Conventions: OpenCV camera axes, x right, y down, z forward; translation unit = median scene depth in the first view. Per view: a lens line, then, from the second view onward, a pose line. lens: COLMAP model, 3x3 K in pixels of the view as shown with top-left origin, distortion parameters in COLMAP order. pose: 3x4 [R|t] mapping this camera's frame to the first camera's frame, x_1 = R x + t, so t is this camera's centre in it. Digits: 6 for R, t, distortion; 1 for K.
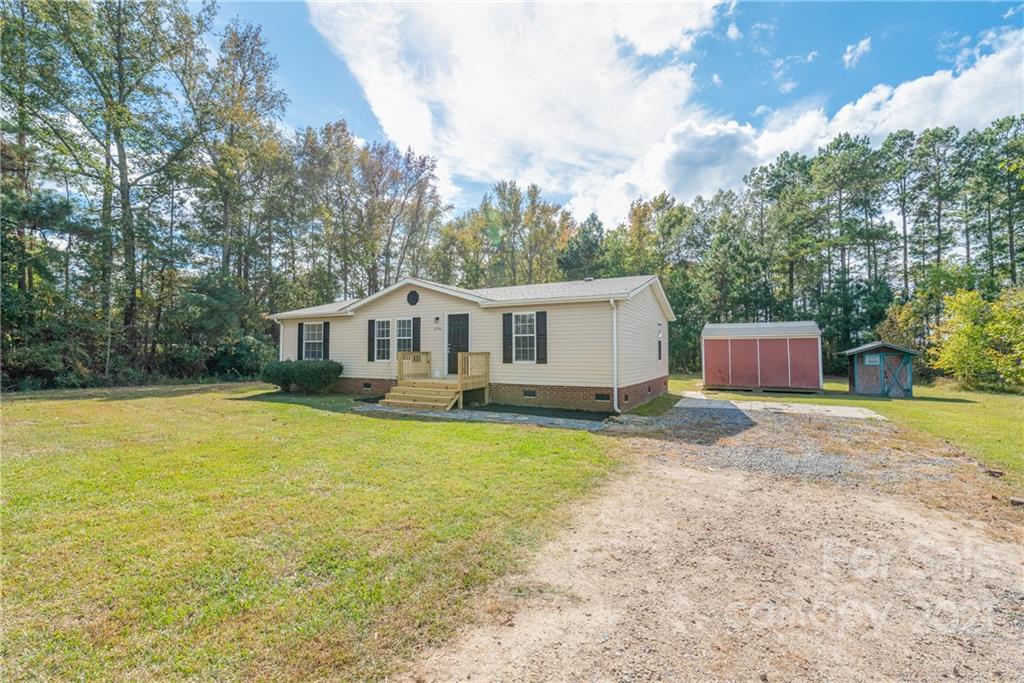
lens RADIAL K [[435.1, 0, 510.3], [0, 435.1, 337.3], [0, 0, 1]] dist [0.003830, -0.000067]
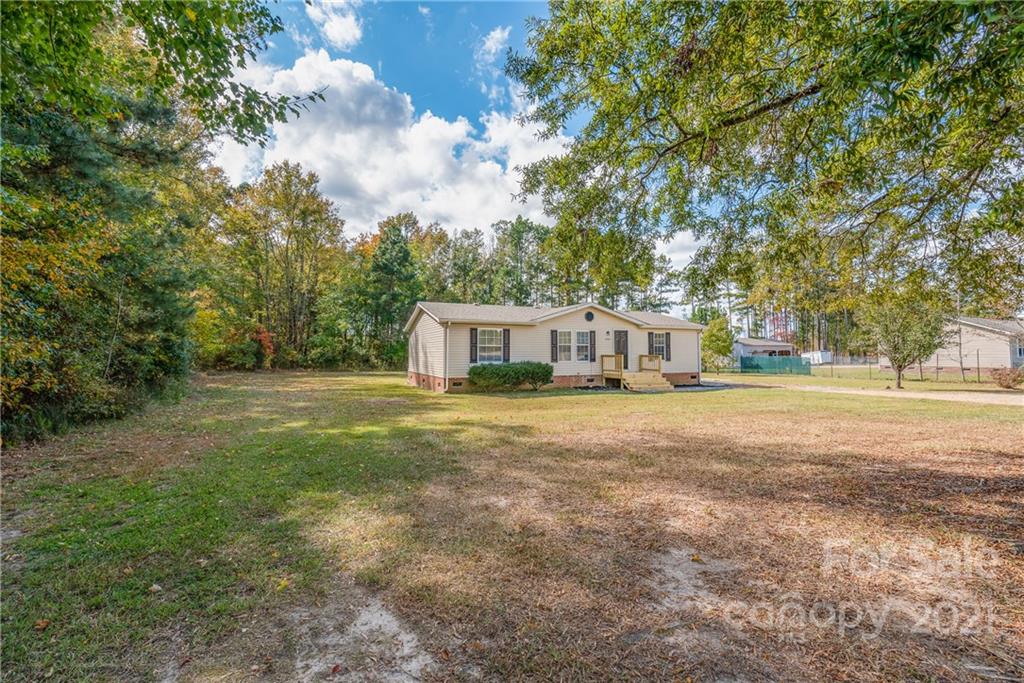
lens RADIAL K [[435.1, 0, 506.8], [0, 435.1, 343.9], [0, 0, 1]] dist [0.003830, -0.000067]
pose [[0.632684, 0.014888, 0.774267, -1.430598], [-0.024700, 0.999694, 0.000961, 0.003165], [-0.774016, -0.019732, 0.632858, 0.306653]]
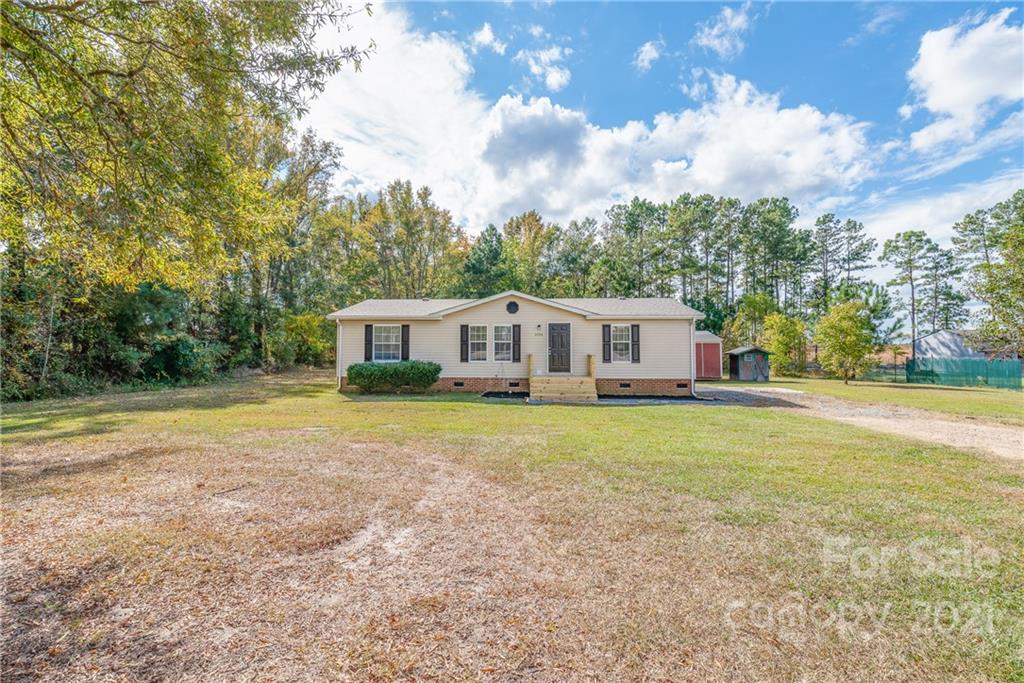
lens RADIAL K [[435.1, 0, 512.6], [0, 435.1, 343.6], [0, 0, 1]] dist [0.003830, -0.000067]
pose [[0.908538, 0.008725, 0.417710, -0.684774], [-0.016181, 0.999767, 0.014313, -0.010224], [-0.417488, -0.019763, 0.908468, -0.054105]]
